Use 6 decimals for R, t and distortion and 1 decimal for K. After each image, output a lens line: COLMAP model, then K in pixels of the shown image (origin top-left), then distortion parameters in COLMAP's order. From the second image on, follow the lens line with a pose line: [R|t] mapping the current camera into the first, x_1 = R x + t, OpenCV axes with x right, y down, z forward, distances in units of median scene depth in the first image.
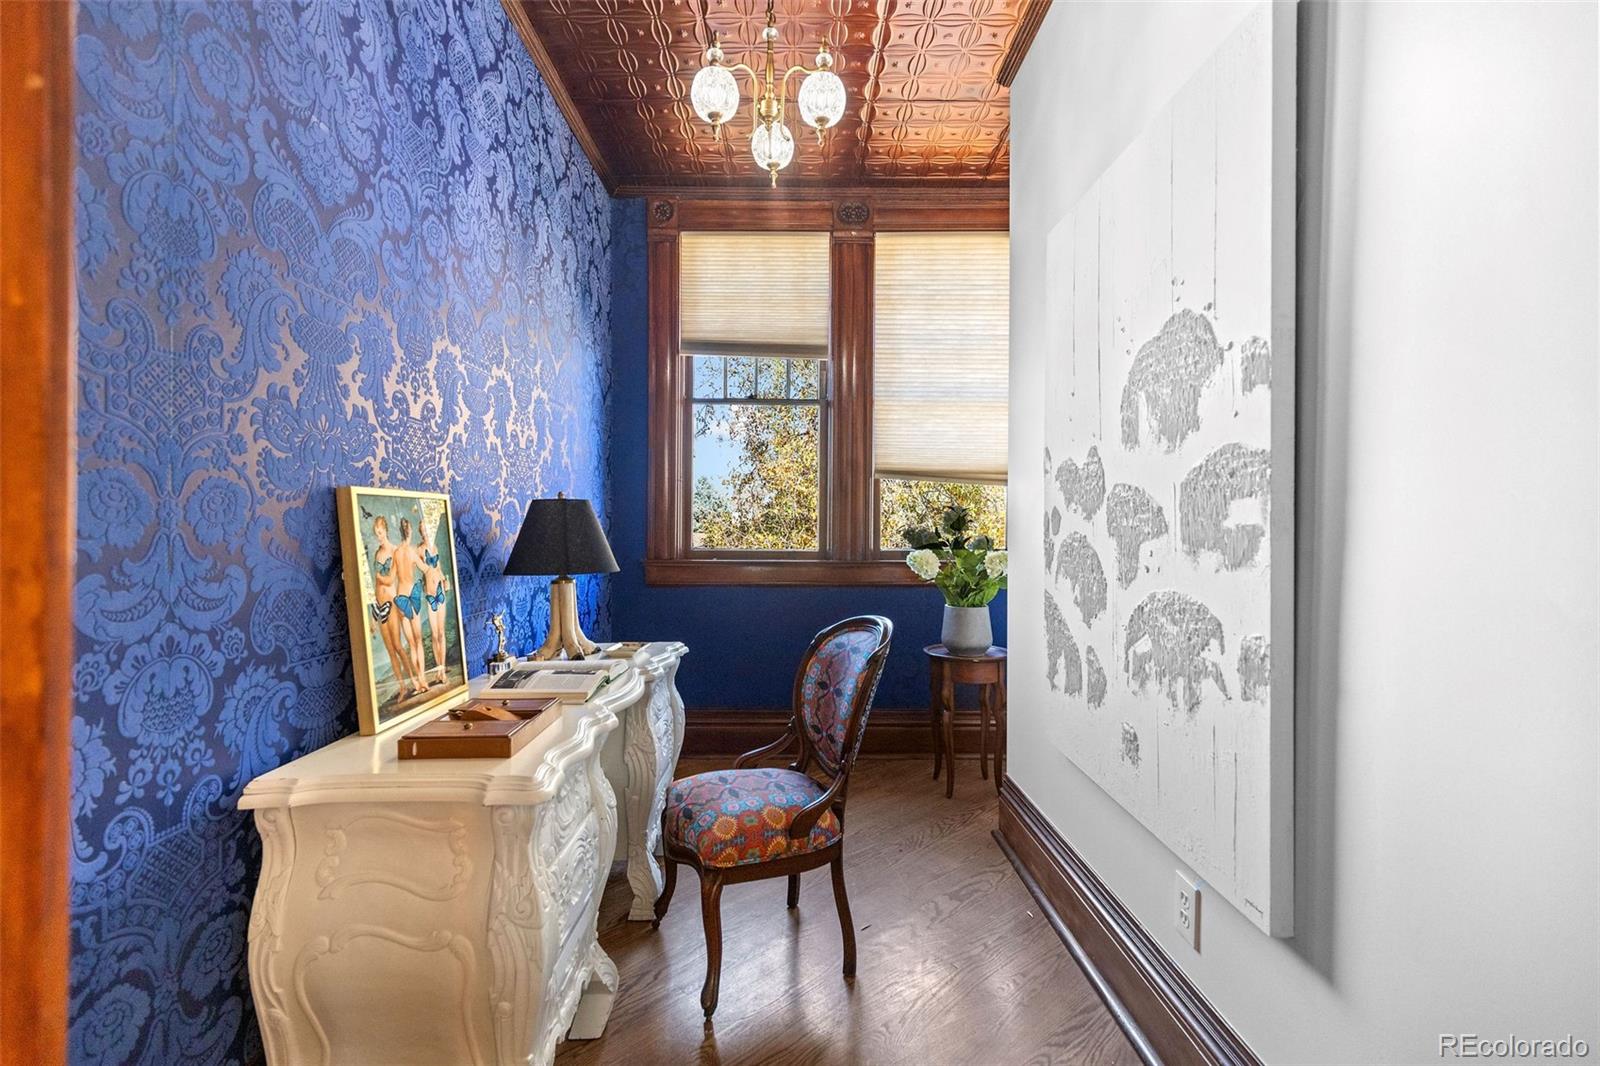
lens RADIAL K [[722.2, 0, 803.1], [0, 722.2, 523.3], [0, 0, 1]] dist [0.002980, 0.001015]
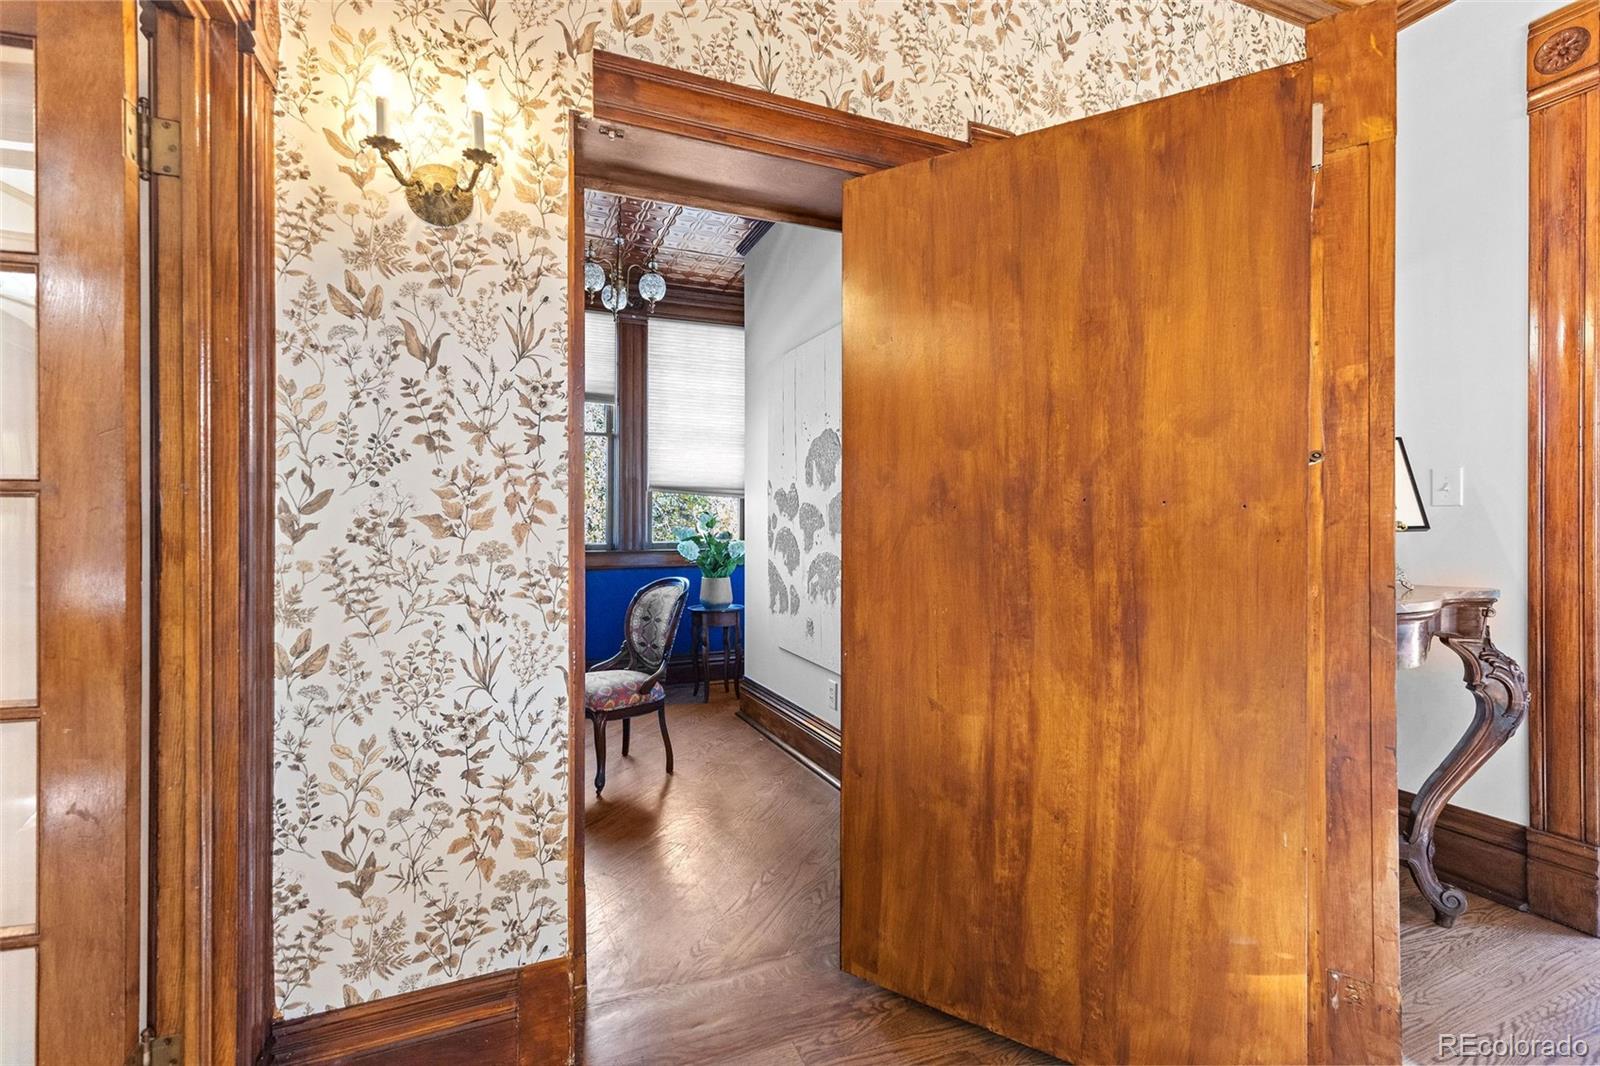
lens RADIAL K [[722.2, 0, 803.1], [0, 722.2, 523.3], [0, 0, 1]] dist [0.002980, 0.001015]
pose [[0.922653, -0.003937, 0.385610, -0.280807], [0.004727, 0.999988, -0.001102, 0.004251], [-0.385601, 0.002839, 0.922661, -0.697662]]
